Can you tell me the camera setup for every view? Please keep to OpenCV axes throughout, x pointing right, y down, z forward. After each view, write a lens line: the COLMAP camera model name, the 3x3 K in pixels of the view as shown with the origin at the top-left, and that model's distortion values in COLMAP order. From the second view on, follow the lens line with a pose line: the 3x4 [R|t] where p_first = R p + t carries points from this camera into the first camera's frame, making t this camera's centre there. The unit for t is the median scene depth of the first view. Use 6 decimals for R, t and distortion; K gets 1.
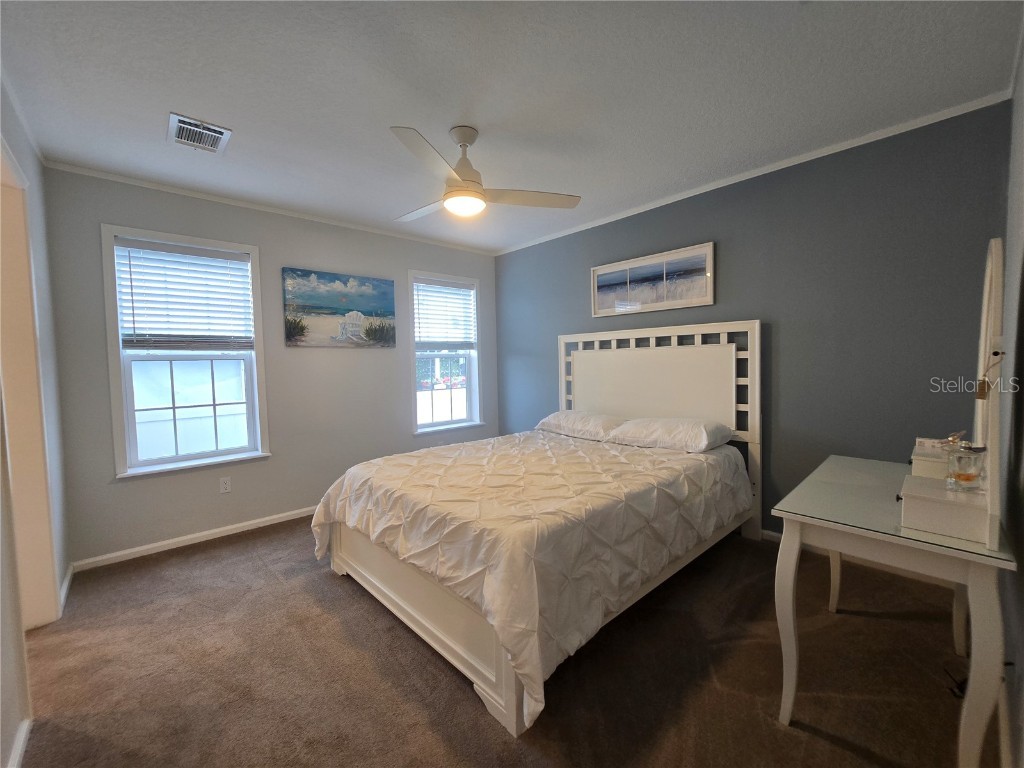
lens RADIAL K [[419.1, 0, 511.6], [0, 419.1, 383.5], [0, 0, 1]] dist [0.004371, 0.000573]
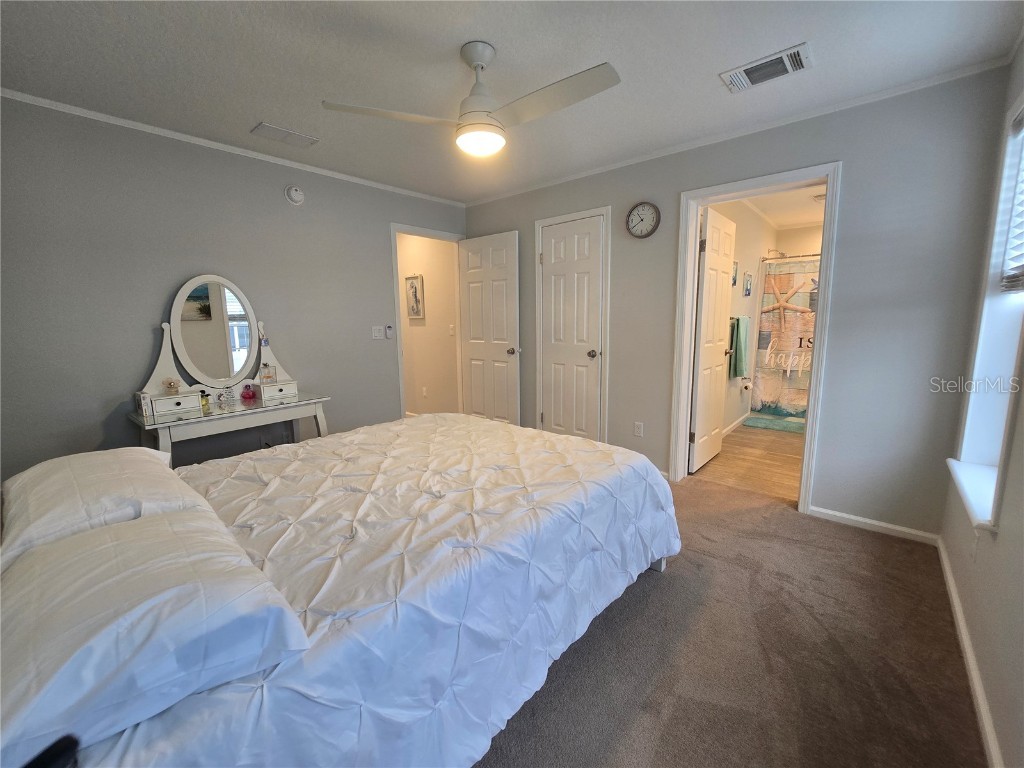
lens RADIAL K [[419.1, 0, 511.0], [0, 419.1, 386.1], [0, 0, 1]] dist [0.004371, 0.000573]
pose [[0.116322, 0.170775, -0.978420, 1.353616], [-0.034663, 0.985205, 0.167839, -0.143043], [0.992607, 0.014391, 0.120520, 1.891216]]
